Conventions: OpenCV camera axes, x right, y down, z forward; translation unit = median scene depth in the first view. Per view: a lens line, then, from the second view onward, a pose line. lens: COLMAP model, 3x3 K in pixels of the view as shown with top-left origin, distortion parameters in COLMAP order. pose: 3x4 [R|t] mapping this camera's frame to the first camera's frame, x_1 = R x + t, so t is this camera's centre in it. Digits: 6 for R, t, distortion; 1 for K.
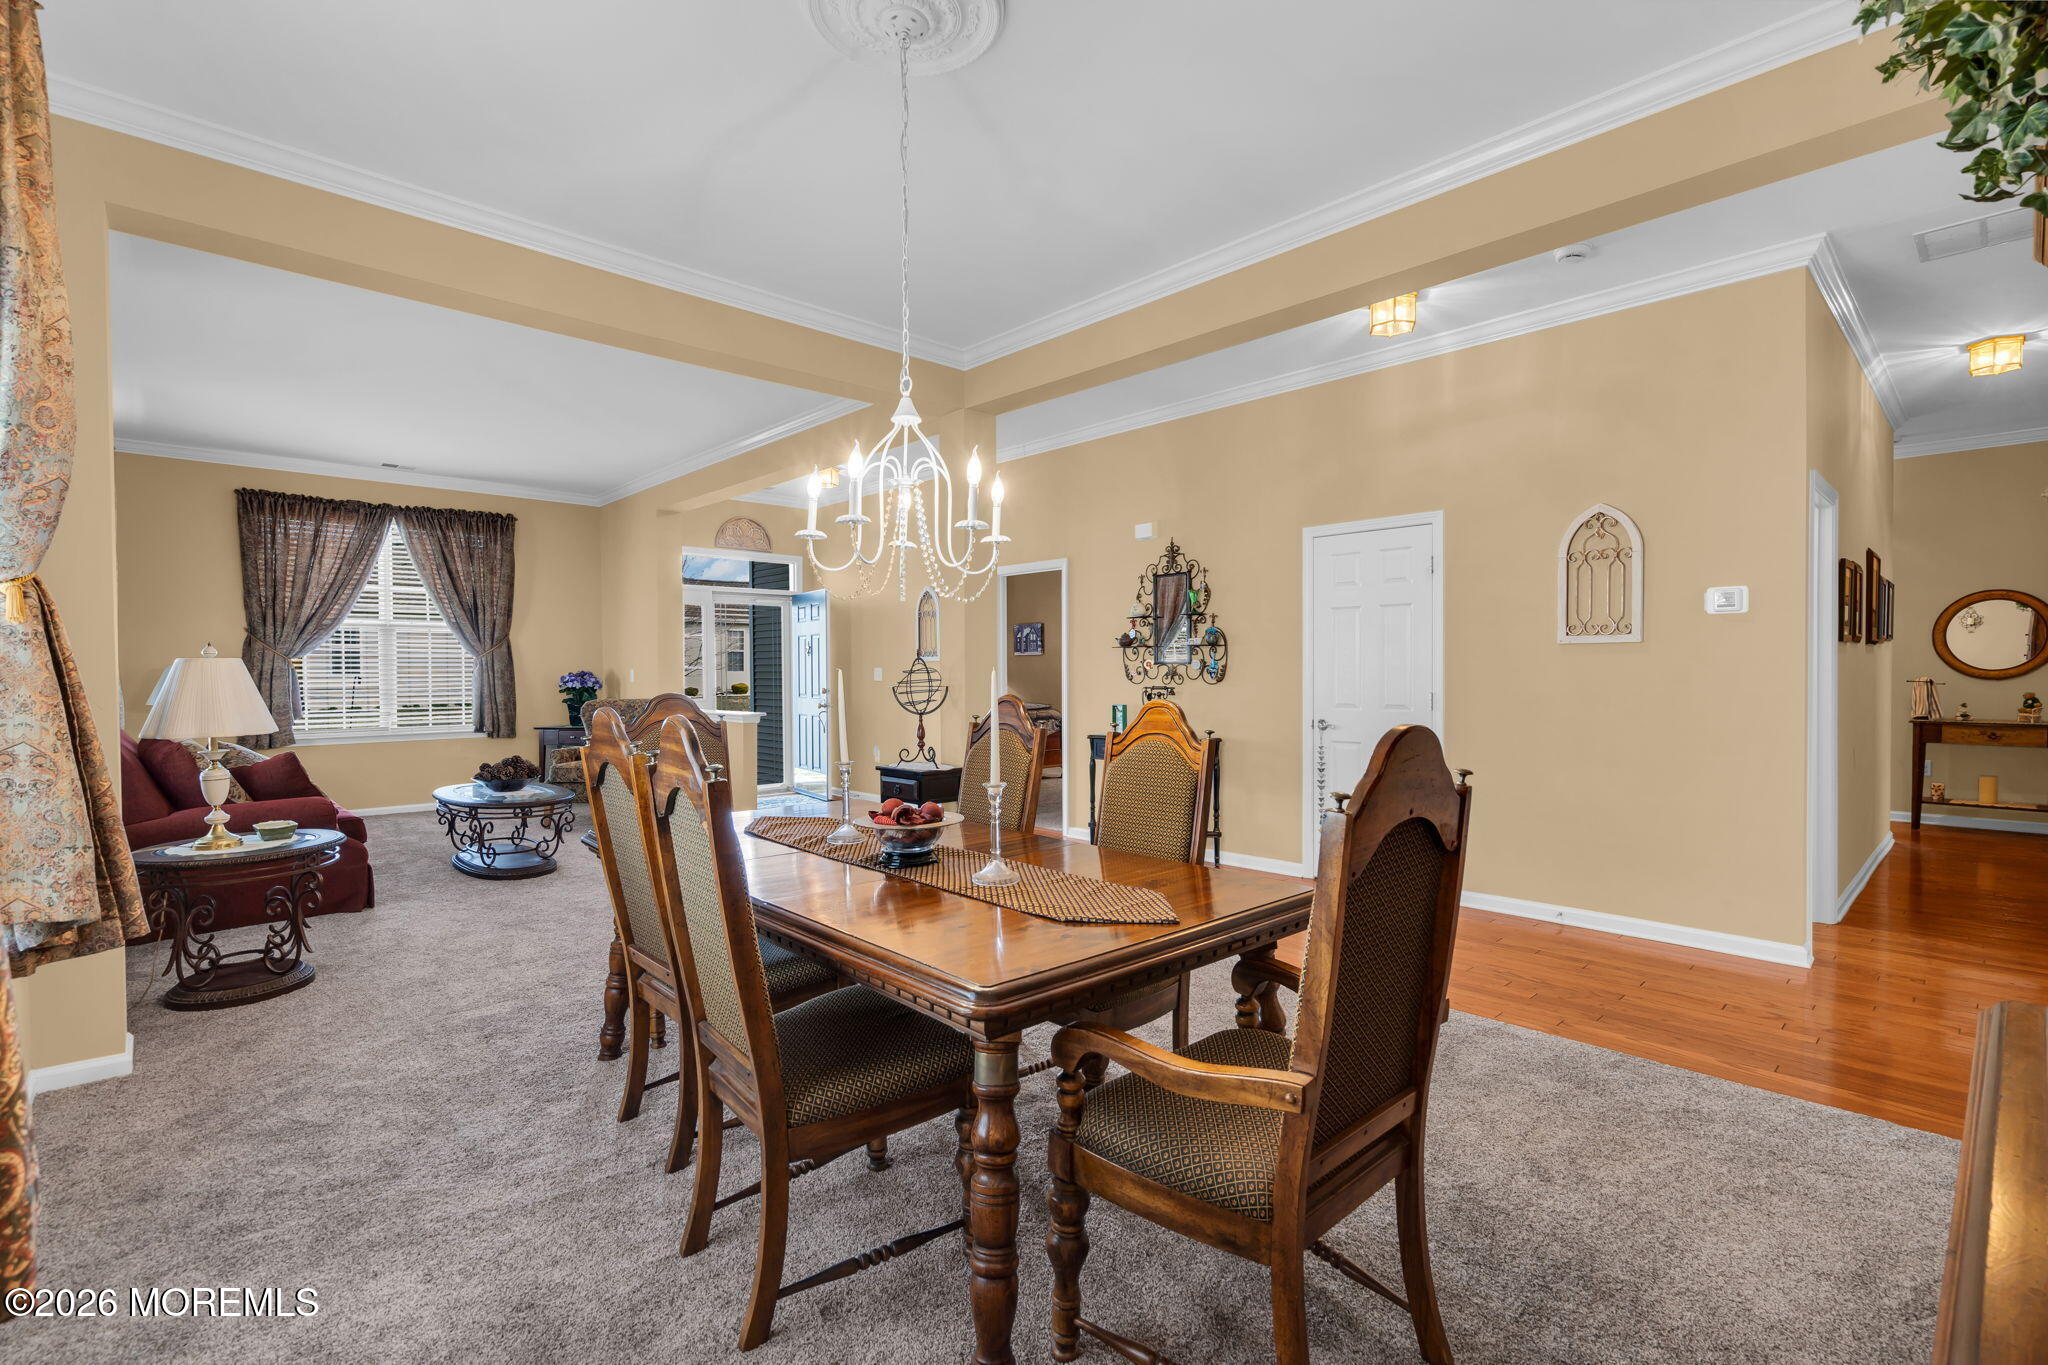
lens RADIAL K [[939.6, 0, 1022.3], [0, 939.6, 686.4], [0, 0, 1]] dist [-0.006411, 0.001750]
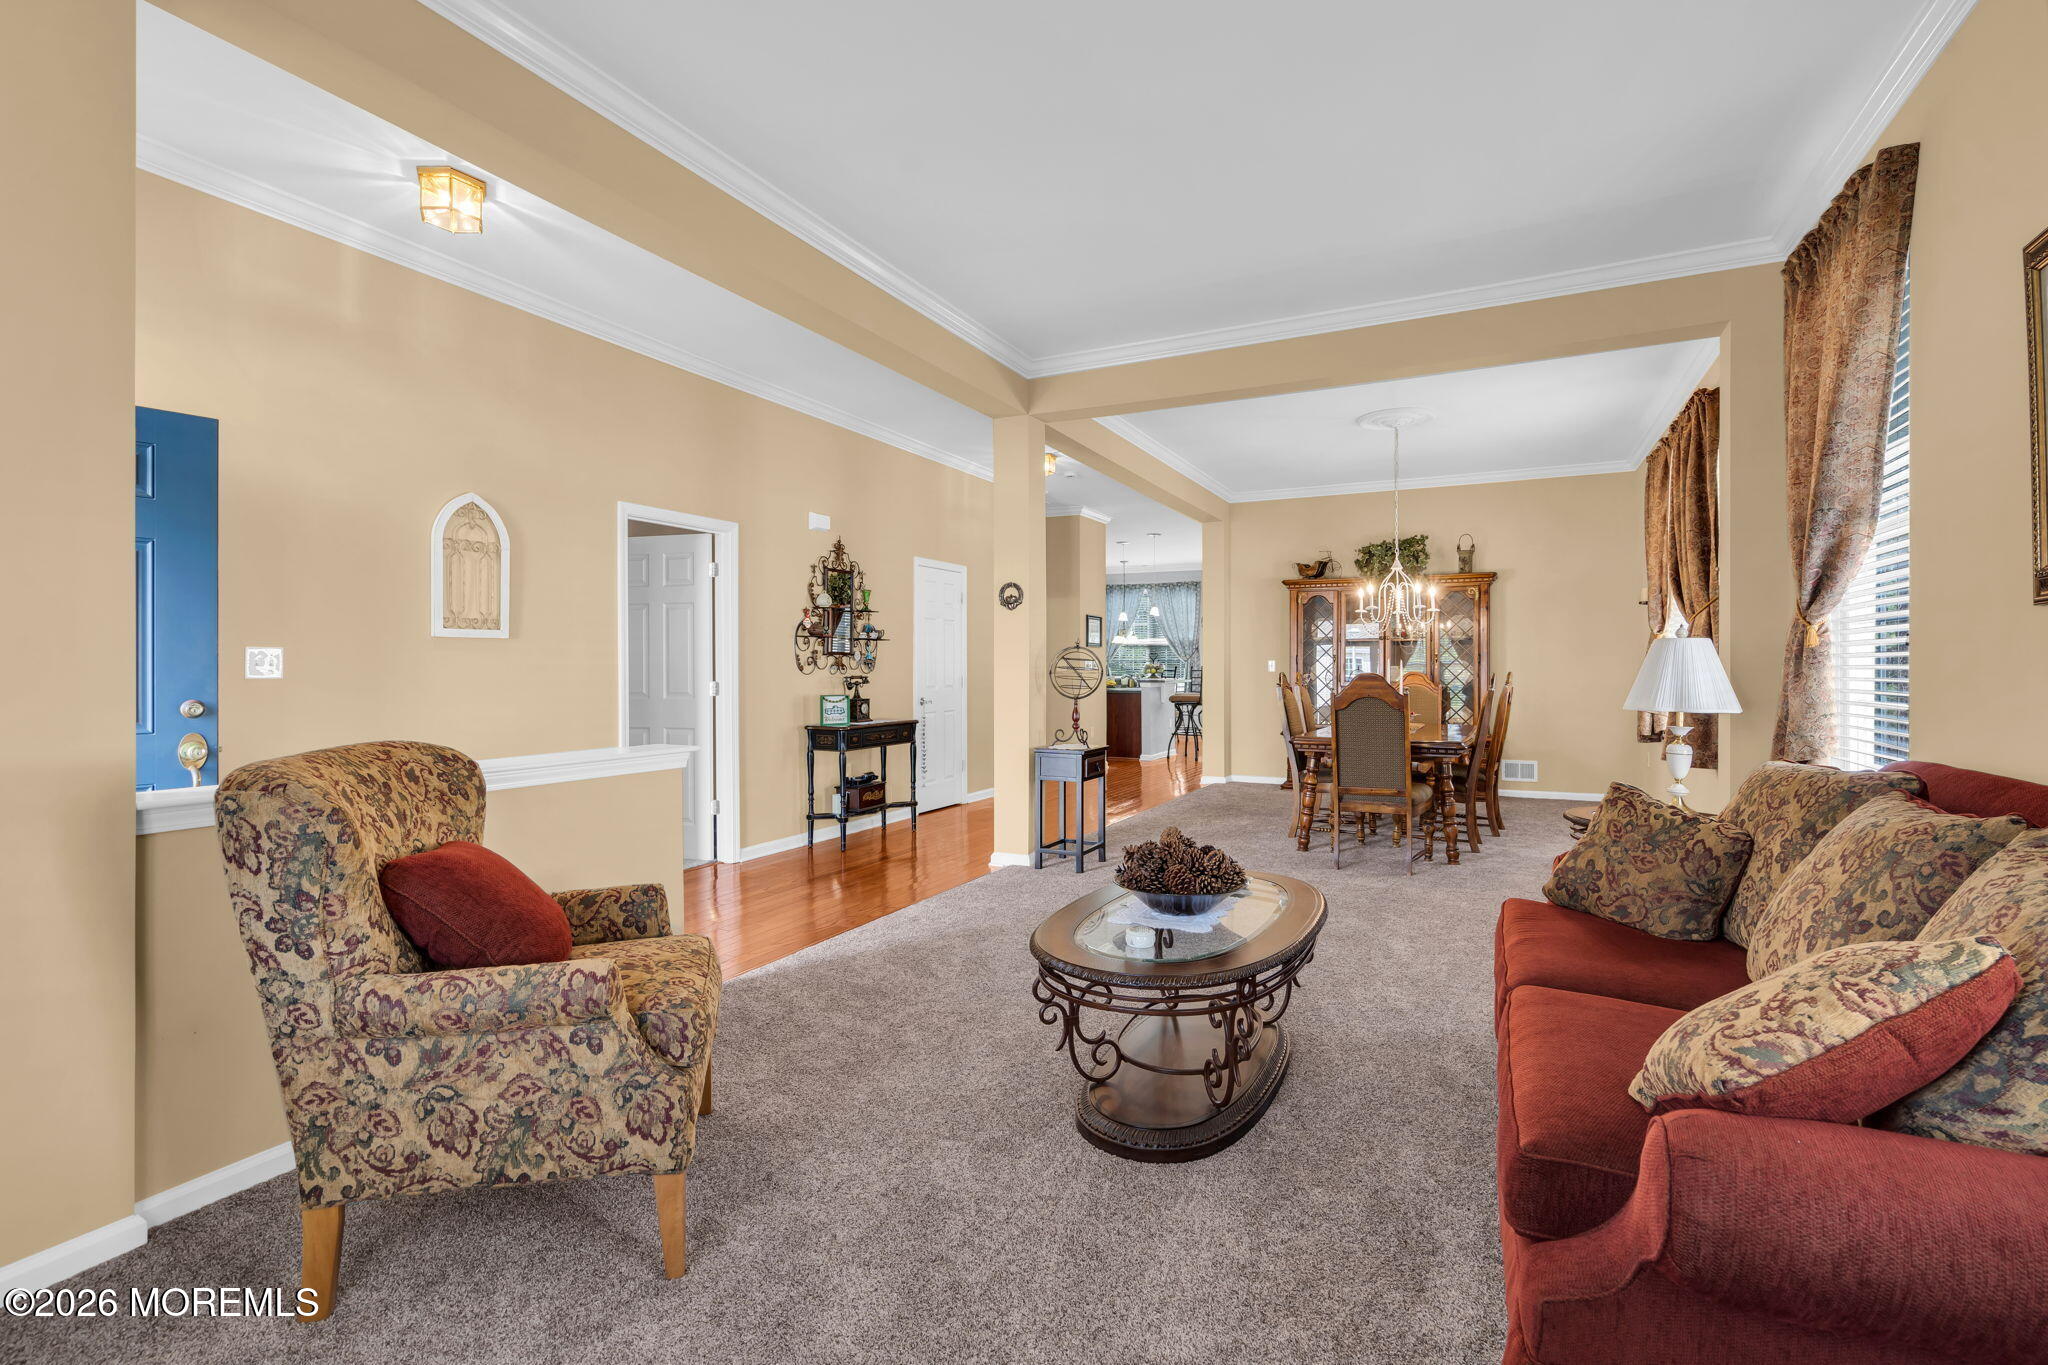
lens RADIAL K [[939.6, 0, 1025.5], [0, 939.6, 667.8], [0, 0, 1]] dist [-0.006411, 0.001750]
pose [[-0.338219, 0.002950, 0.941063, -1.502642], [0.015044, 0.999884, 0.002273, -0.013440], [-0.940947, 0.014926, -0.338224, 1.914267]]
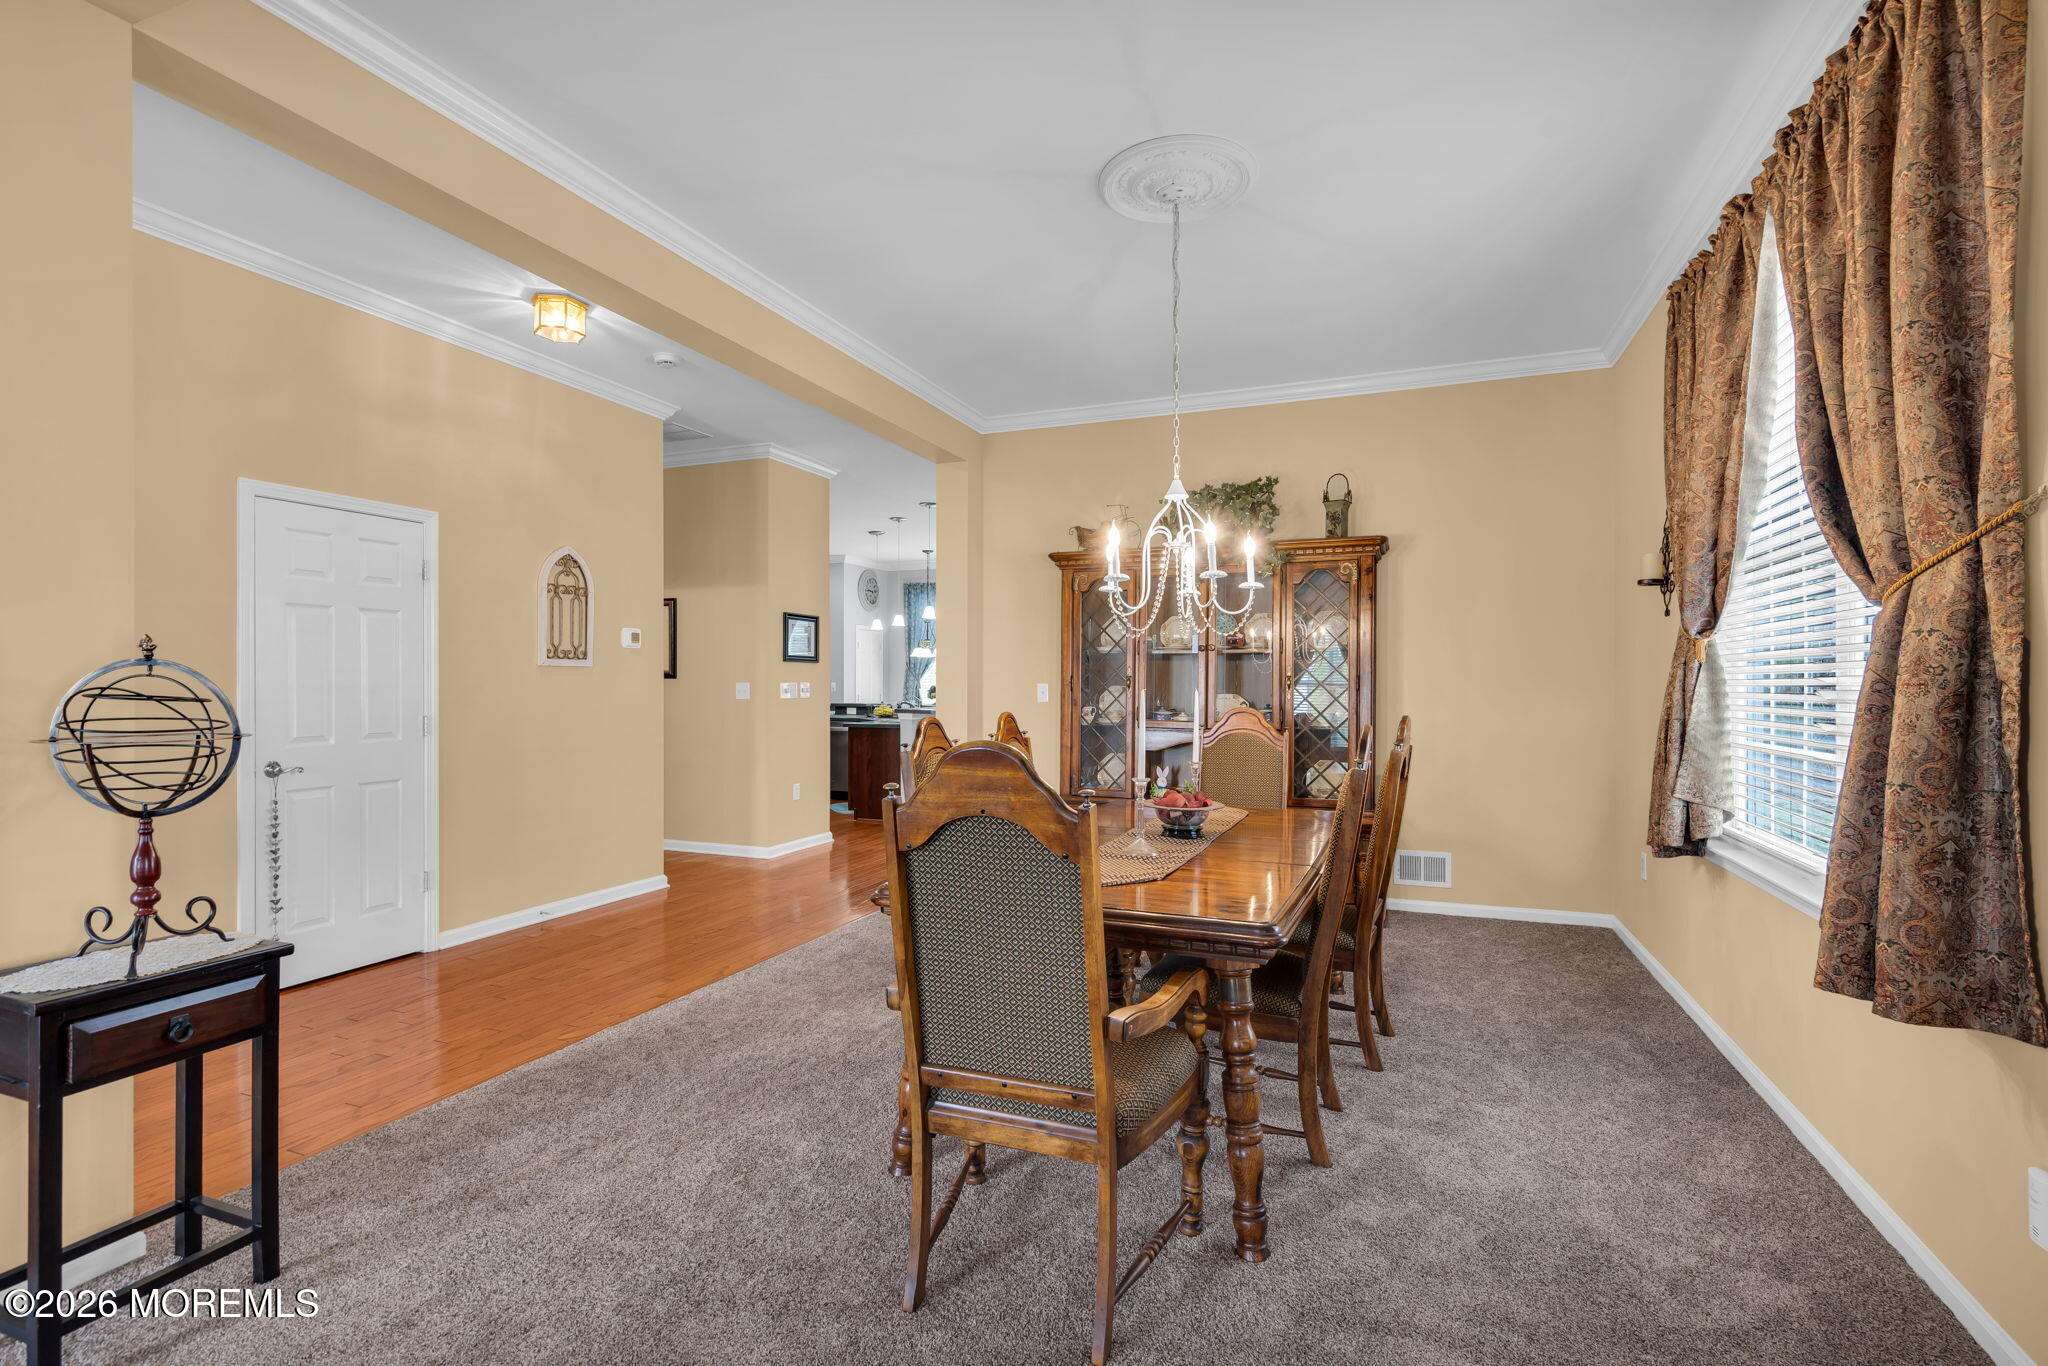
lens RADIAL K [[939.6, 0, 1025.7], [0, 939.6, 690.0], [0, 0, 1]] dist [-0.006411, 0.001750]
pose [[-0.417383, -0.003486, 0.908724, -0.781199], [0.014419, 0.999841, 0.010458, -0.024608], [-0.908616, 0.017468, -0.417267, 1.129018]]
